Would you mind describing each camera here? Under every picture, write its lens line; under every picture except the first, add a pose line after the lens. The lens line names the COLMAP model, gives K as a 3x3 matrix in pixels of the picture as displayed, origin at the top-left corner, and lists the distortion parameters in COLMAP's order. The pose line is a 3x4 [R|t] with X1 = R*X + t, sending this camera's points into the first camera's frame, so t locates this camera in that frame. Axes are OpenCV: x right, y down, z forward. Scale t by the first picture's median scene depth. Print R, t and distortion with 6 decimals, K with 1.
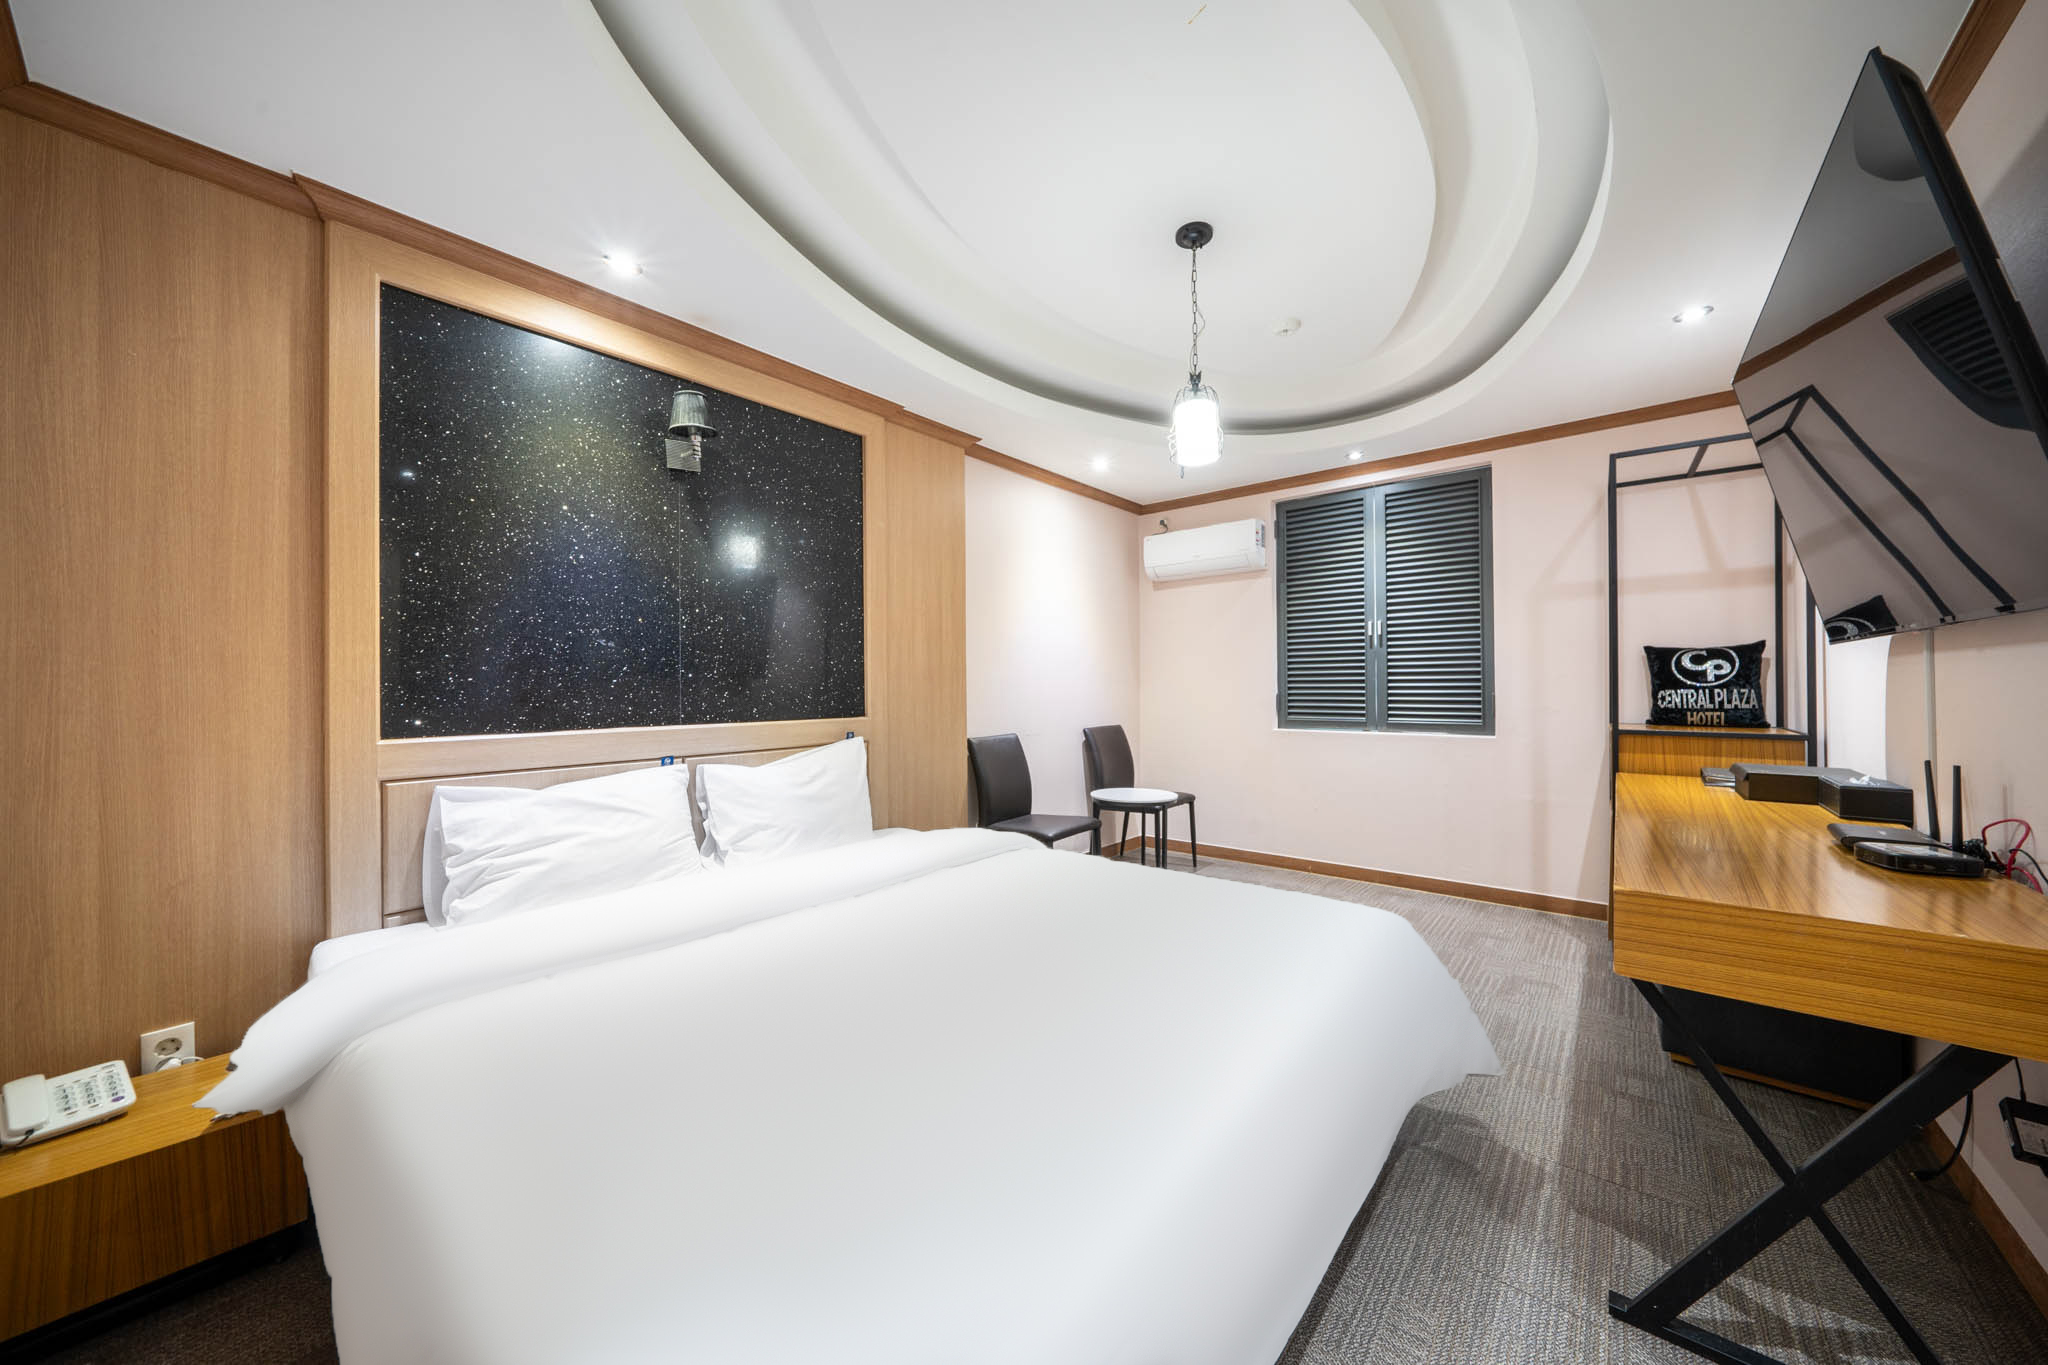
lens RADIAL K [[715.7, 0, 1067.1], [0, 715.7, 678.6], [0, 0, 1]] dist [-0.000135, -0.000030]
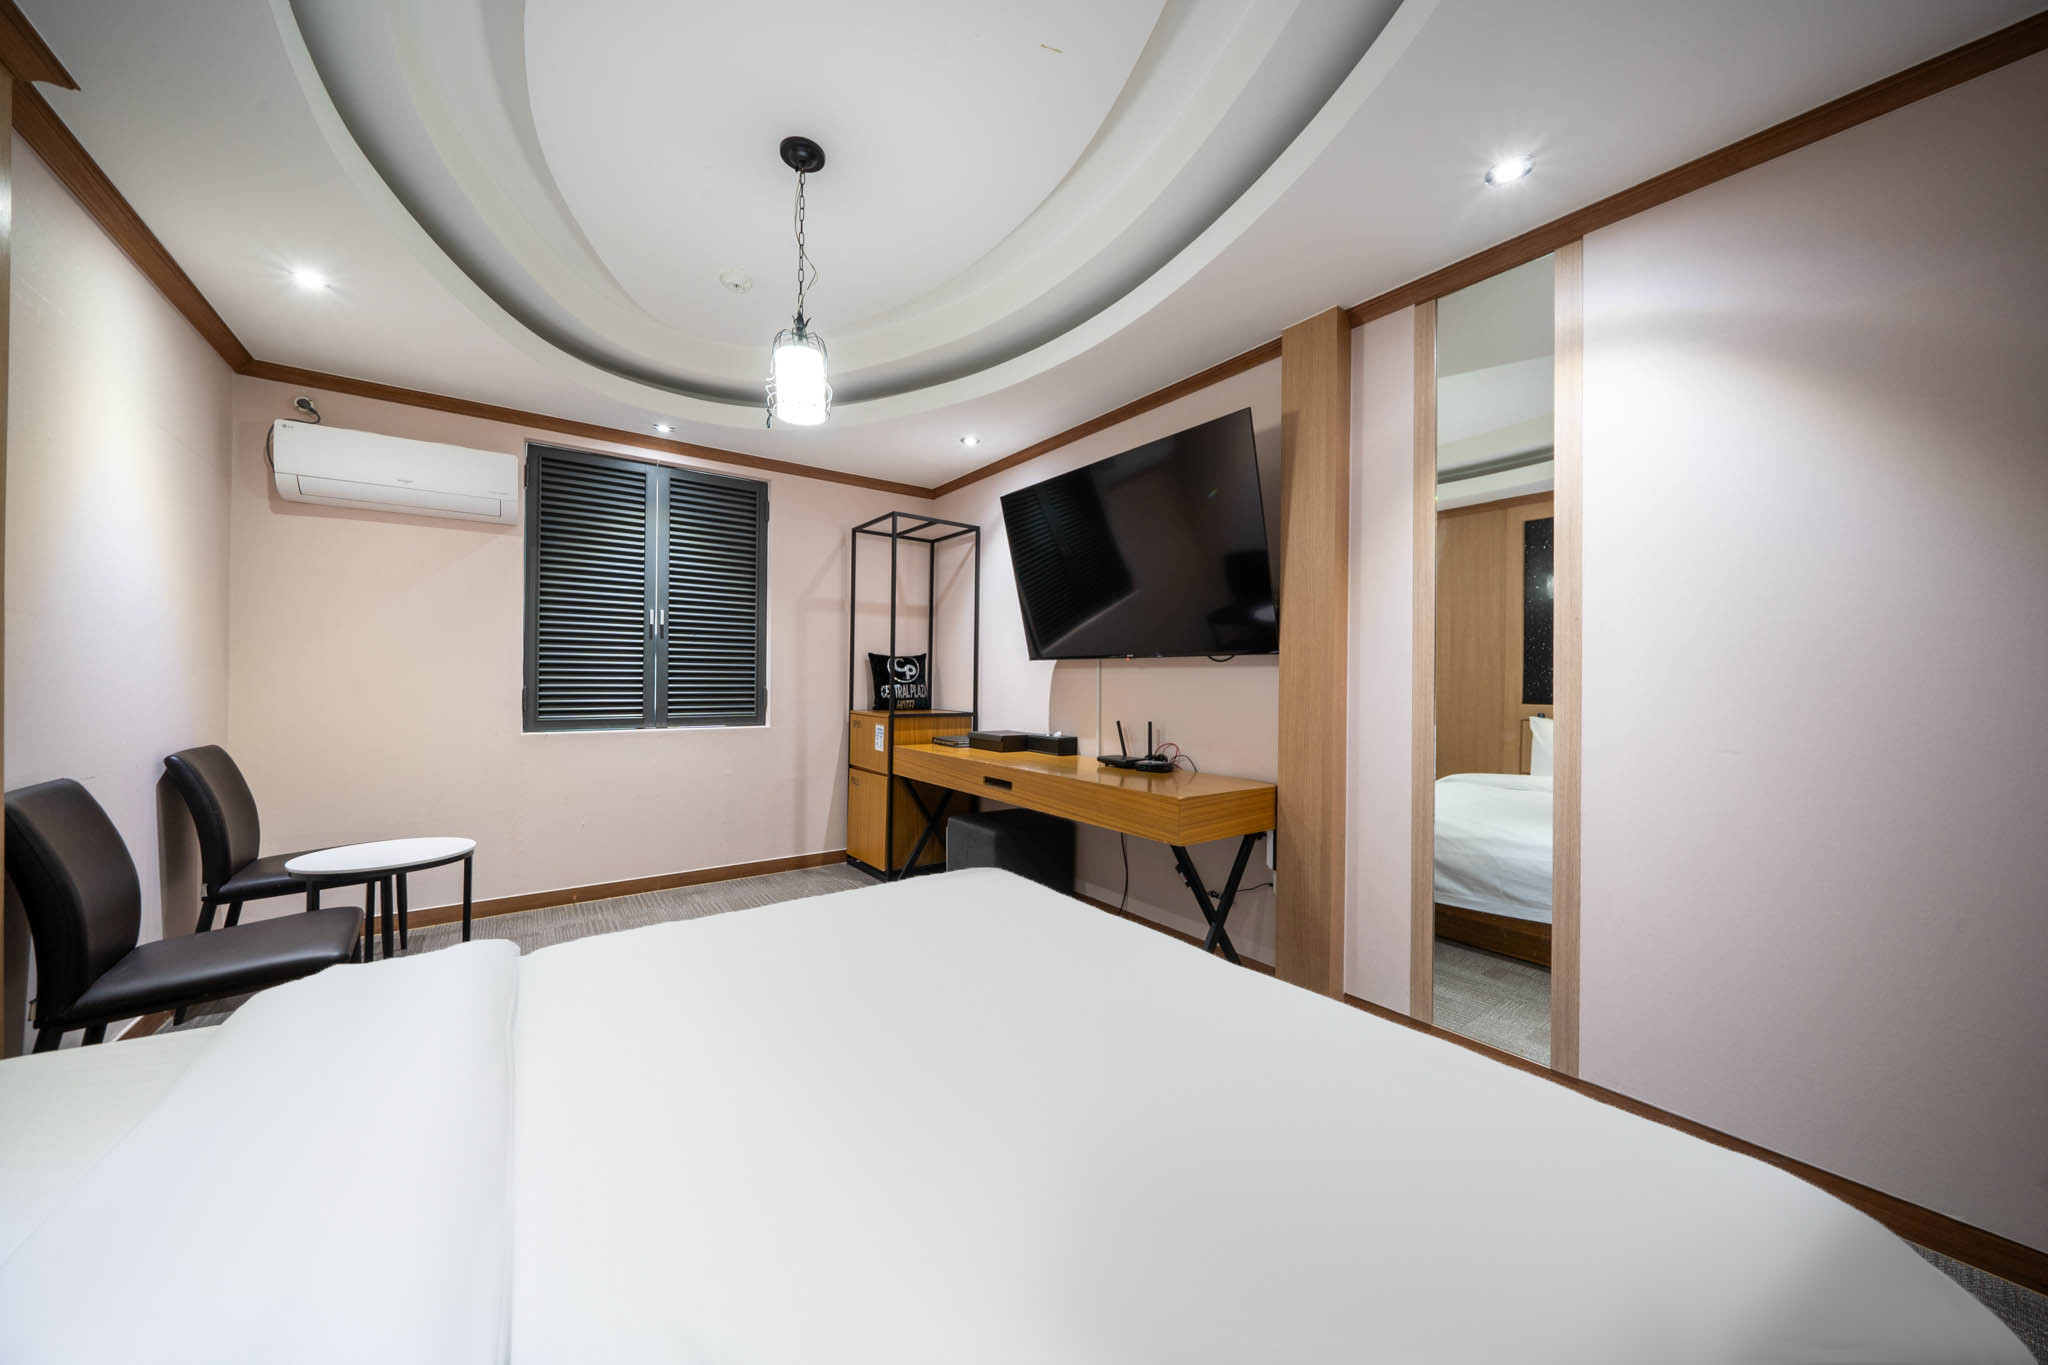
lens RADIAL K [[696.9, 0, 1024.0], [0, 696.9, 682.5], [0, 0, 1]] dist [-0.001046, -0.000043]
pose [[0.260316, 0.006456, 0.965502, -0.359917], [-0.020020, 0.999799, -0.001288, 0.006338], [-0.965316, -0.018994, 0.260393, 0.336307]]
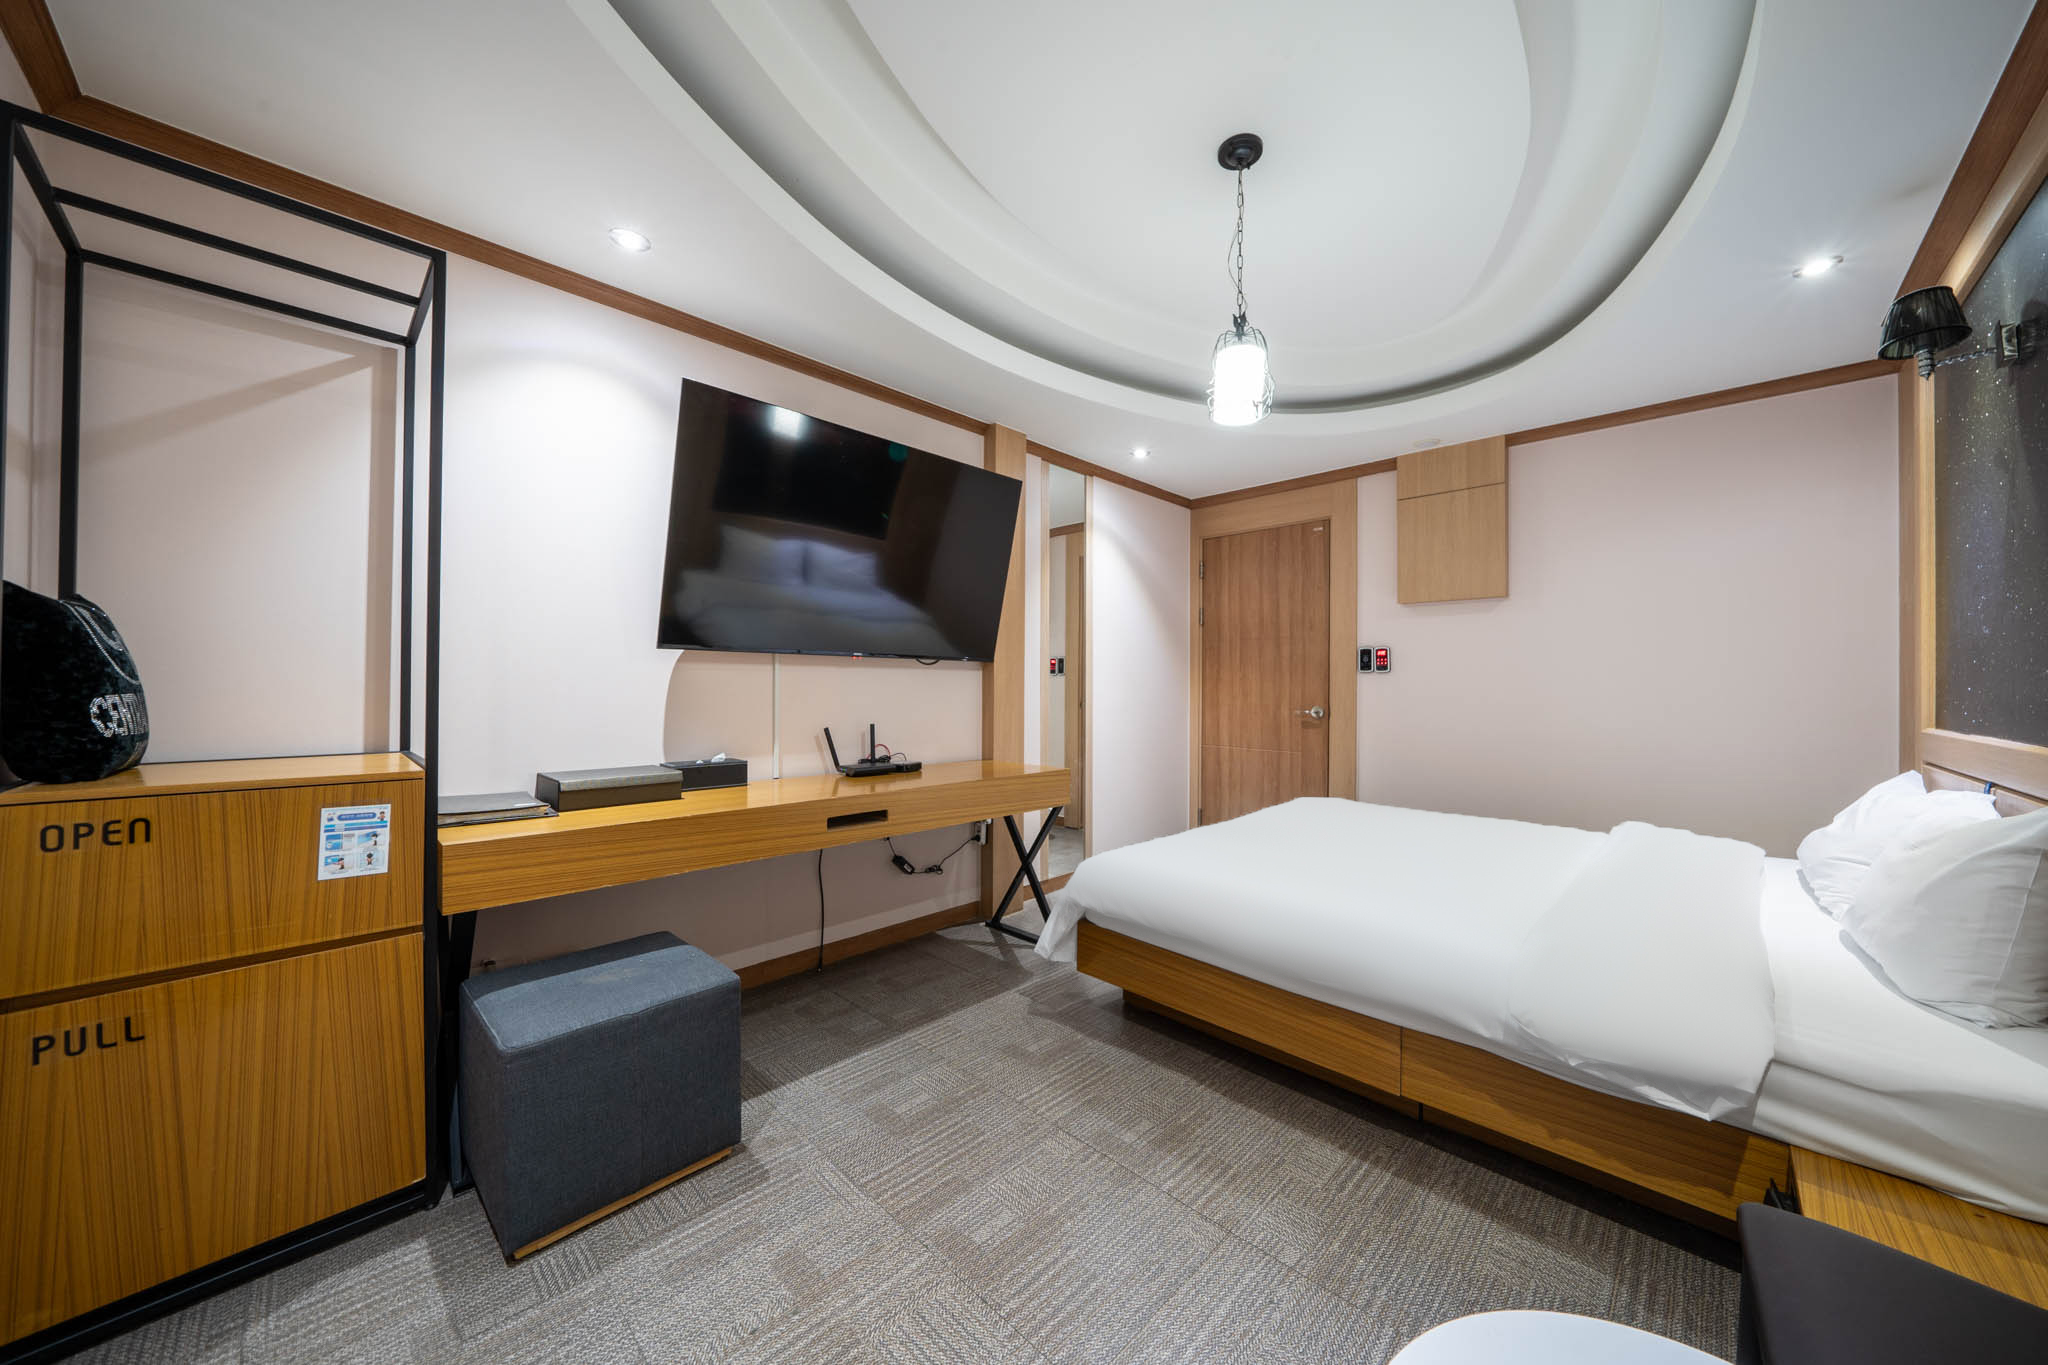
lens RADIAL K [[715.7, 0, 1067.1], [0, 715.7, 678.6], [0, 0, 1]] dist [-0.000135, -0.000030]
pose [[-0.996811, -0.002964, 0.079749, 0.206394], [-0.004272, 0.999859, -0.016244, 0.009245], [-0.079689, -0.016533, -0.996683, 1.219836]]
